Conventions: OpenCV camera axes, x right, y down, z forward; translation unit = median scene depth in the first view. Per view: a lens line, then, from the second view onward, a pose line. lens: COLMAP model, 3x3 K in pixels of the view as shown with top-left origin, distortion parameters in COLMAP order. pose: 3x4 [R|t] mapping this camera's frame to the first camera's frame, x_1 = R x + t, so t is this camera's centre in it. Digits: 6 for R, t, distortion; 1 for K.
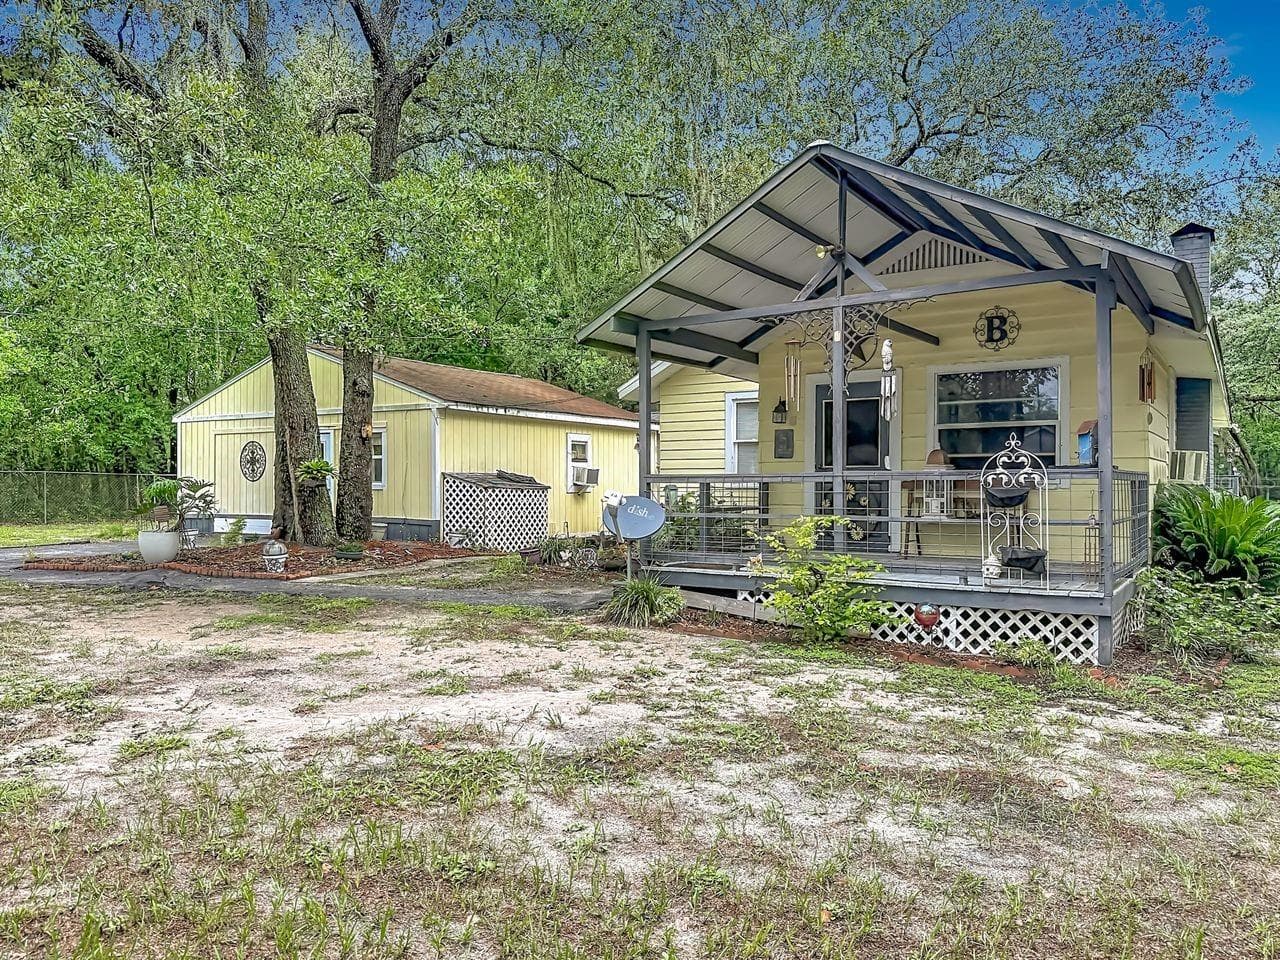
lens RADIAL K [[903.4, 0, 634.9], [0, 903.4, 489.5], [0, 0, 1]] dist [0.042717, -0.027749]
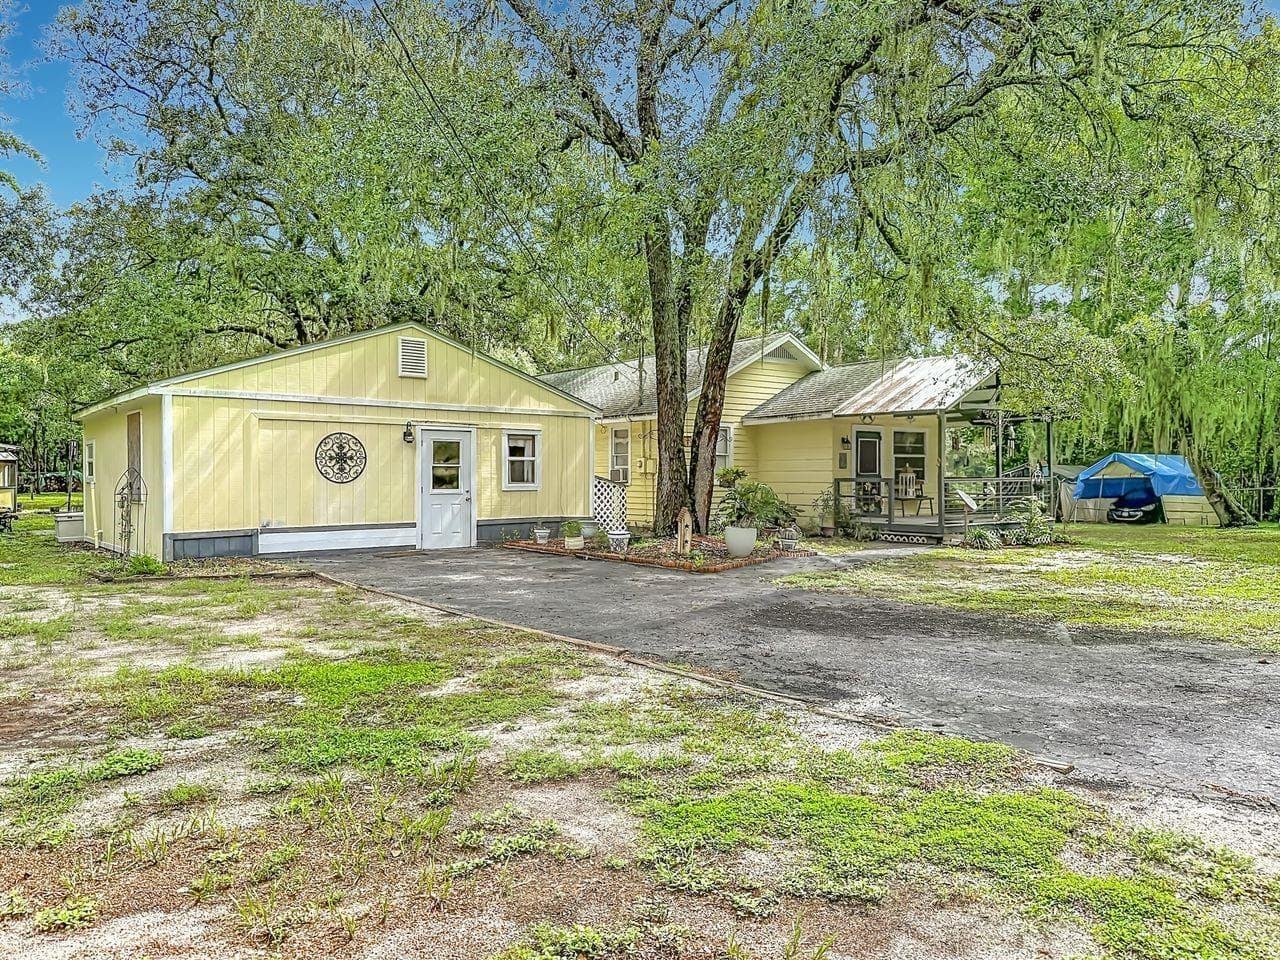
lens RADIAL K [[903.4, 0, 636.6], [0, 903.4, 478.6], [0, 0, 1]] dist [0.042717, -0.027749]
pose [[0.331141, -0.001540, 0.943580, -2.401383], [0.008639, 0.999962, -0.001400, -0.021831], [-0.943542, 0.008616, 0.331142, 1.101117]]
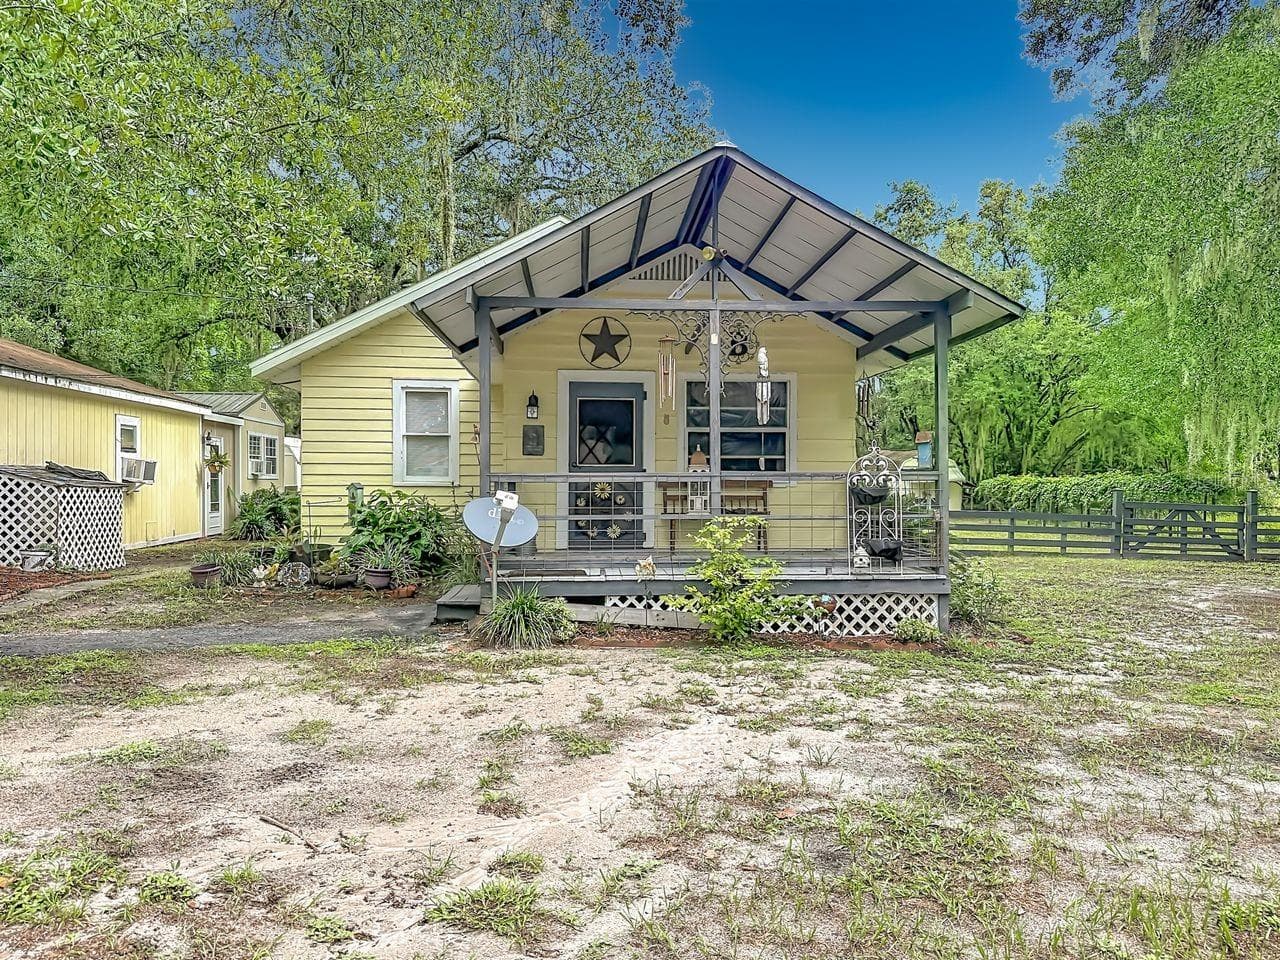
lens RADIAL K [[903.4, 0, 642.3], [0, 903.4, 482.2], [0, 0, 1]] dist [0.042717, -0.027749]
pose [[0.787852, 0.001723, 0.615863, -0.463751], [0.000352, 0.999995, -0.003248, -0.004844], [-0.615865, 0.002776, 0.787847, 0.248612]]
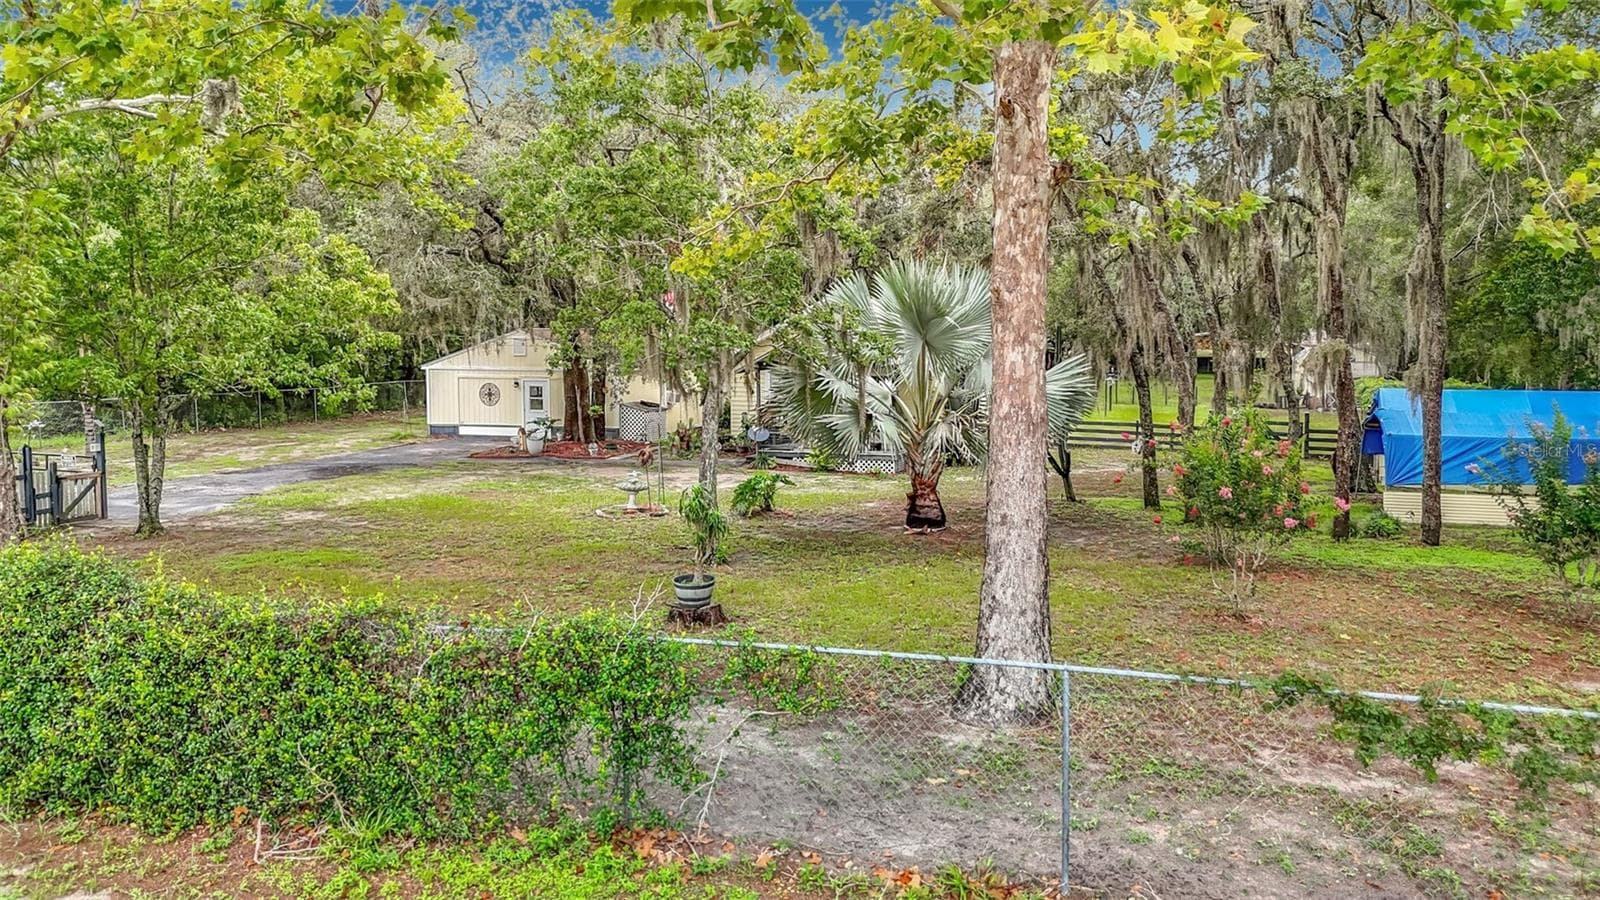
lens RADIAL K [[1154.4, 0, 806.9], [0, 1154.4, 451.9], [0, 0, 1]] dist [0.042642, 0.001023]
pose [[0.966658, -0.028442, 0.254487, -0.889130], [0.003621, 0.995231, 0.097474, -0.305190], [-0.256045, -0.093303, 0.962151, -2.954748]]
